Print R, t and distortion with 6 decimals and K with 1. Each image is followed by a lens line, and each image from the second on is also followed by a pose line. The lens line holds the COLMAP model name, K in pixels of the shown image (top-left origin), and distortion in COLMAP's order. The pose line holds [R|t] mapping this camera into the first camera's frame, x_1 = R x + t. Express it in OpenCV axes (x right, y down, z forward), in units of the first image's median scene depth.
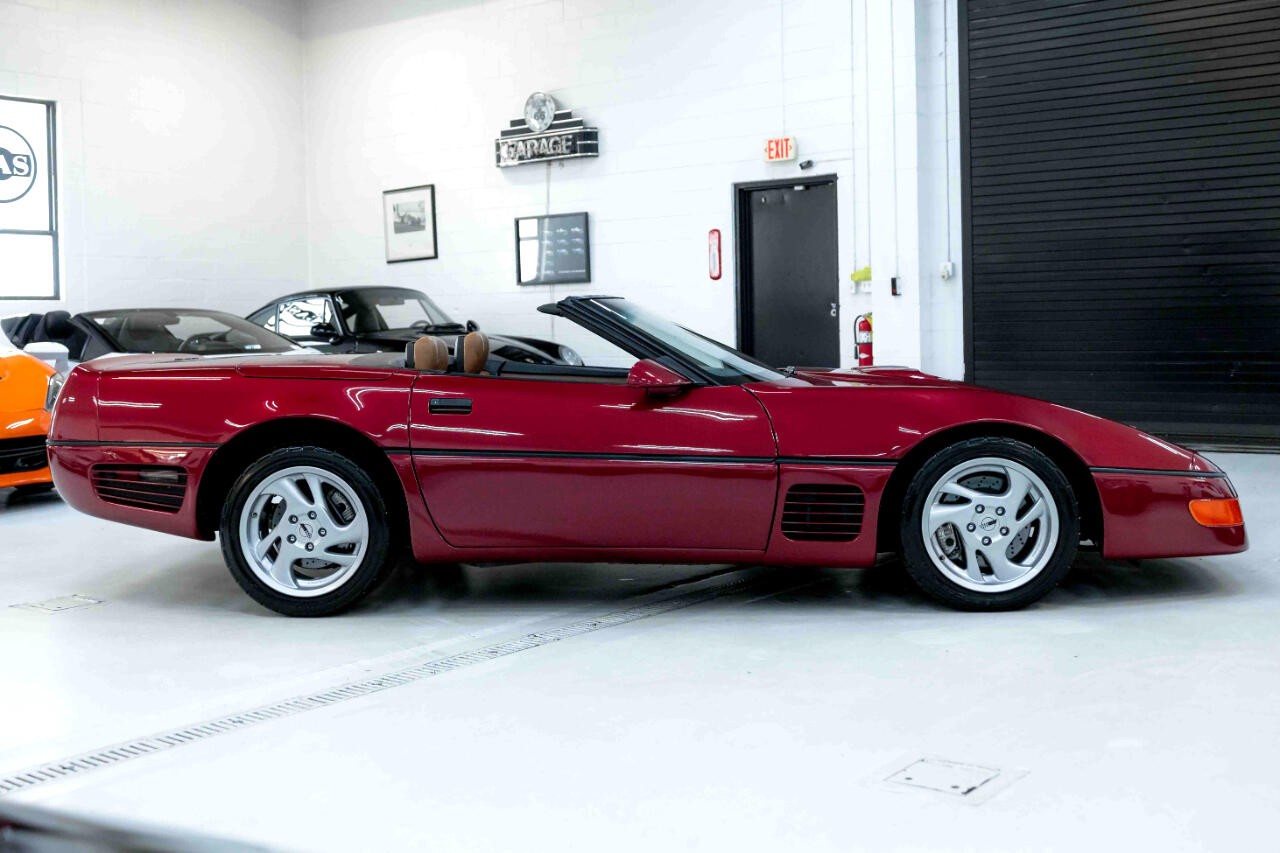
lens RADIAL K [[1319.4, 0, 640.0], [0, 1319.4, 426.5], [0, 0, 1]] dist [0.005273, -0.009696]
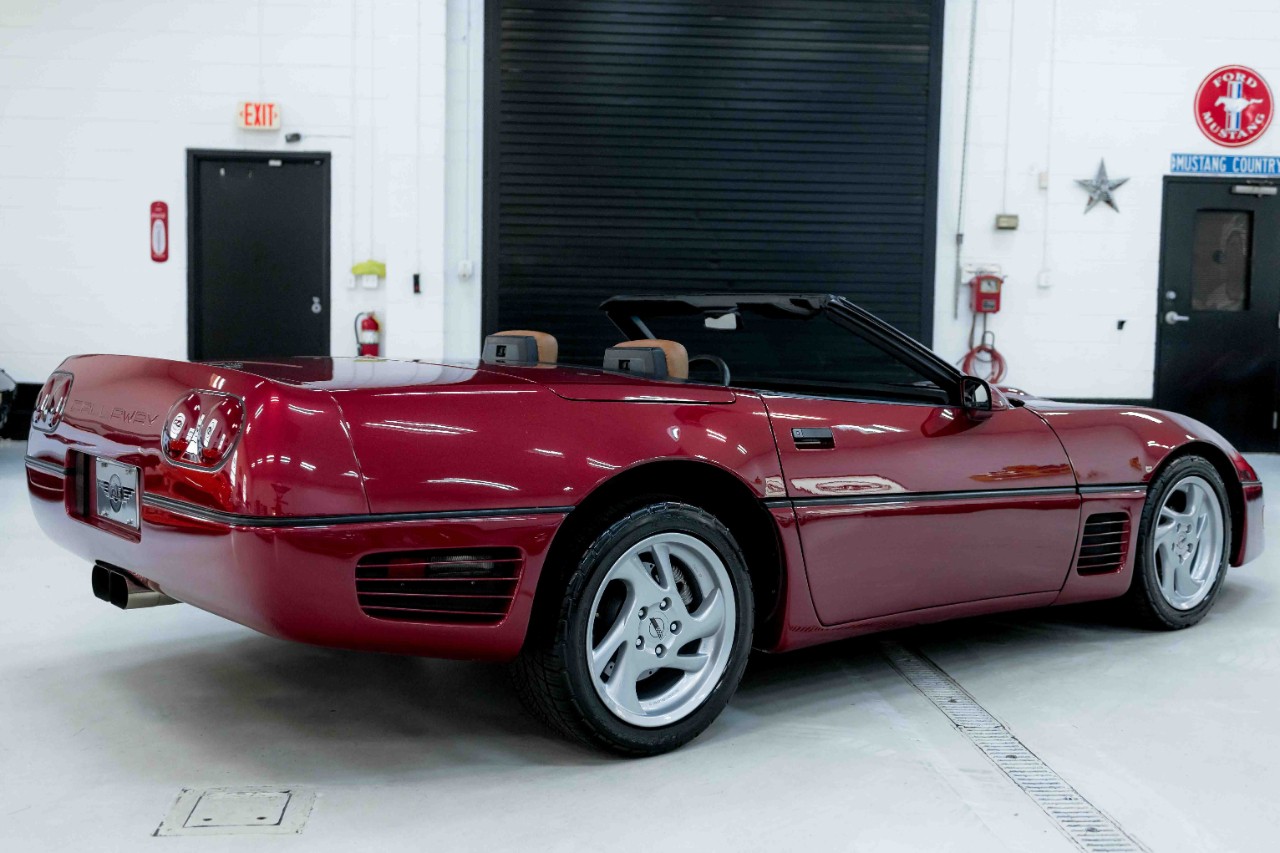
lens RADIAL K [[1319.4, 0, 640.0], [0, 1319.4, 426.5], [0, 0, 1]] dist [0.005273, -0.009696]
pose [[0.765375, -0.018063, 0.643331, -0.280872], [0.016072, 0.999831, 0.008952, -0.012260], [-0.643384, 0.003488, 0.765536, 0.197950]]
